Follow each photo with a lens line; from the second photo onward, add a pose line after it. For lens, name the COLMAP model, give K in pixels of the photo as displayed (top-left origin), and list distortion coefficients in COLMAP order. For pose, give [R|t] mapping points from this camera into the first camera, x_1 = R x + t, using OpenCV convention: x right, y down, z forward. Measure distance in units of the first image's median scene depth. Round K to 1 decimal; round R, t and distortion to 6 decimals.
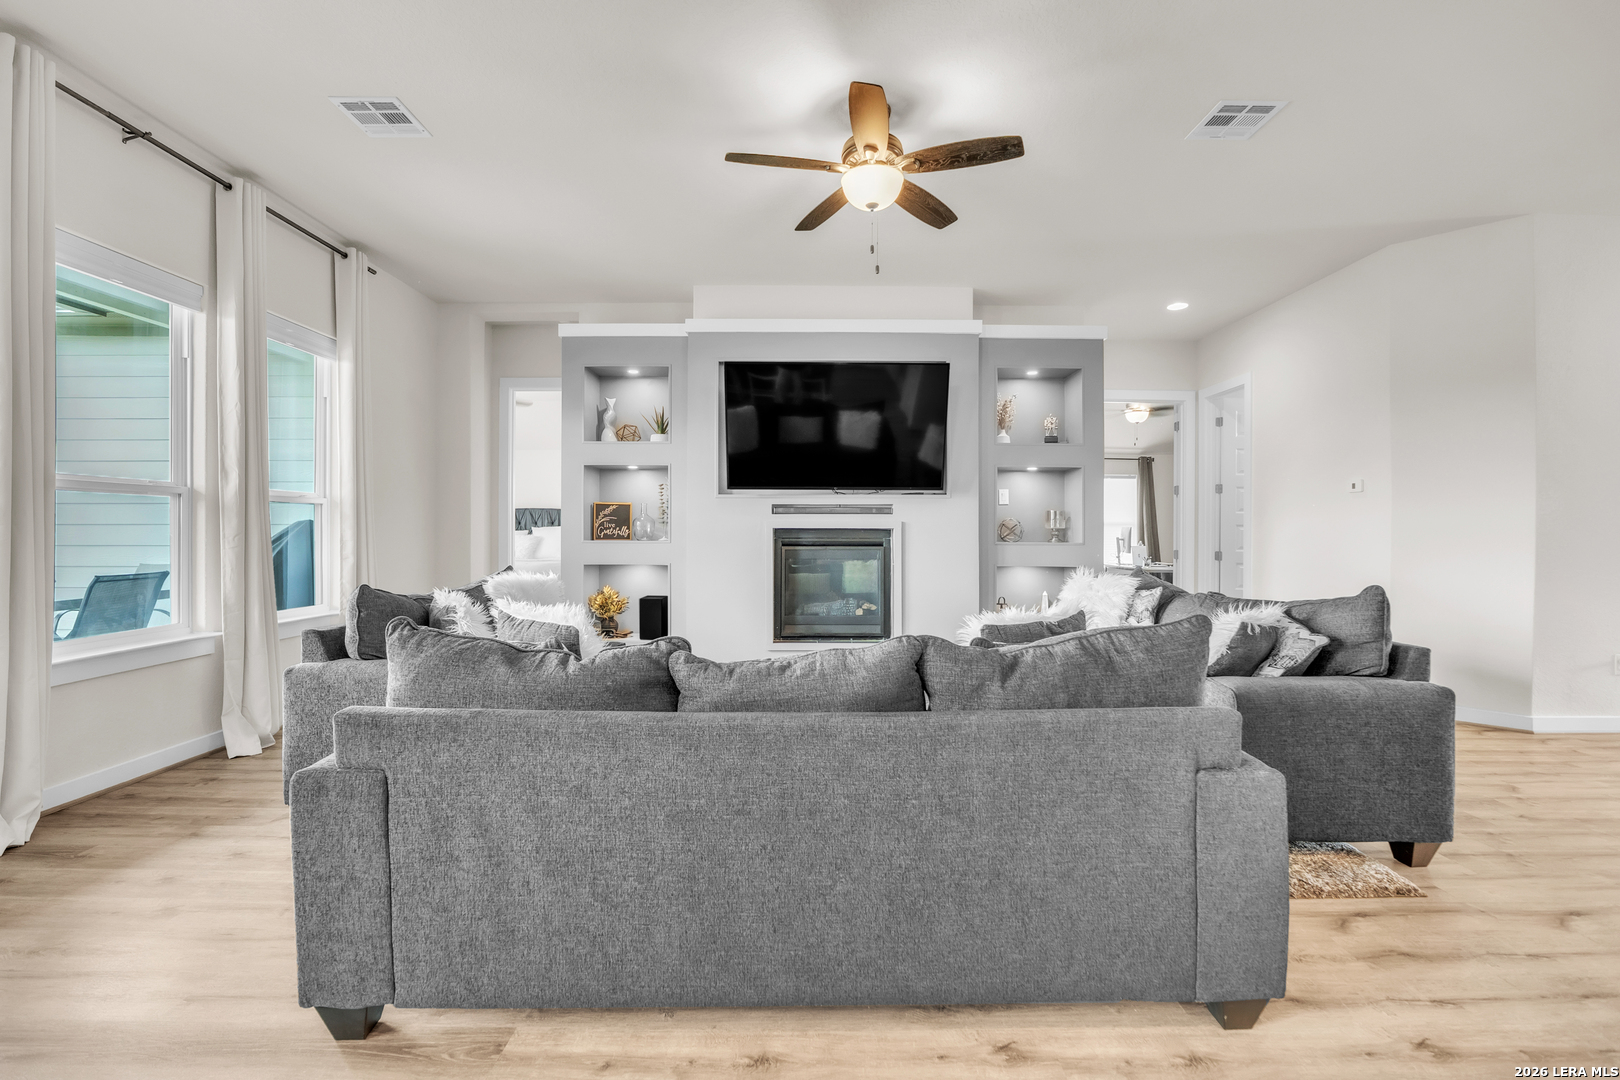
lens RADIAL K [[679.0, 0, 814.7], [0, 679.0, 533.8], [0, 0, 1]] dist [-0.014196, 0.000342]
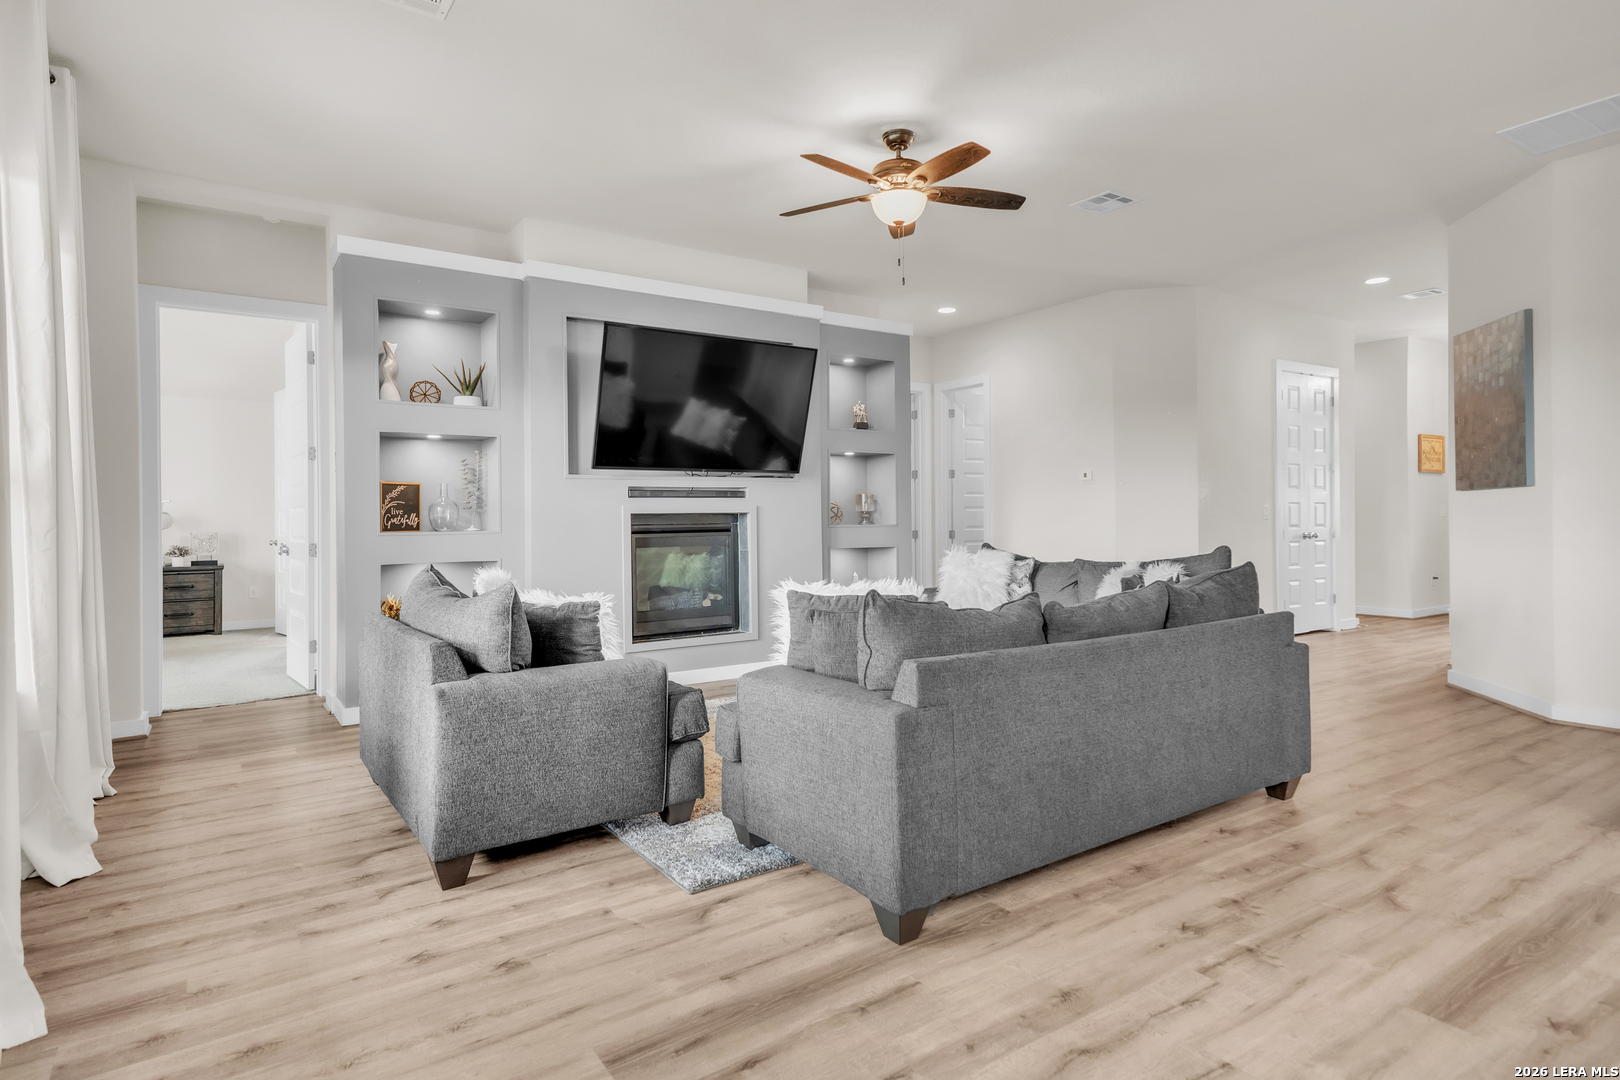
lens RADIAL K [[875.8, 0, 788.8], [0, 875.8, 514.9], [0, 0, 1]] dist [0.031463, 0.000104]
pose [[0.832590, -0.011297, 0.553775, -0.506130], [0.014092, 0.999900, -0.000789, -0.002879], [-0.553711, 0.008461, 0.832666, -0.059130]]
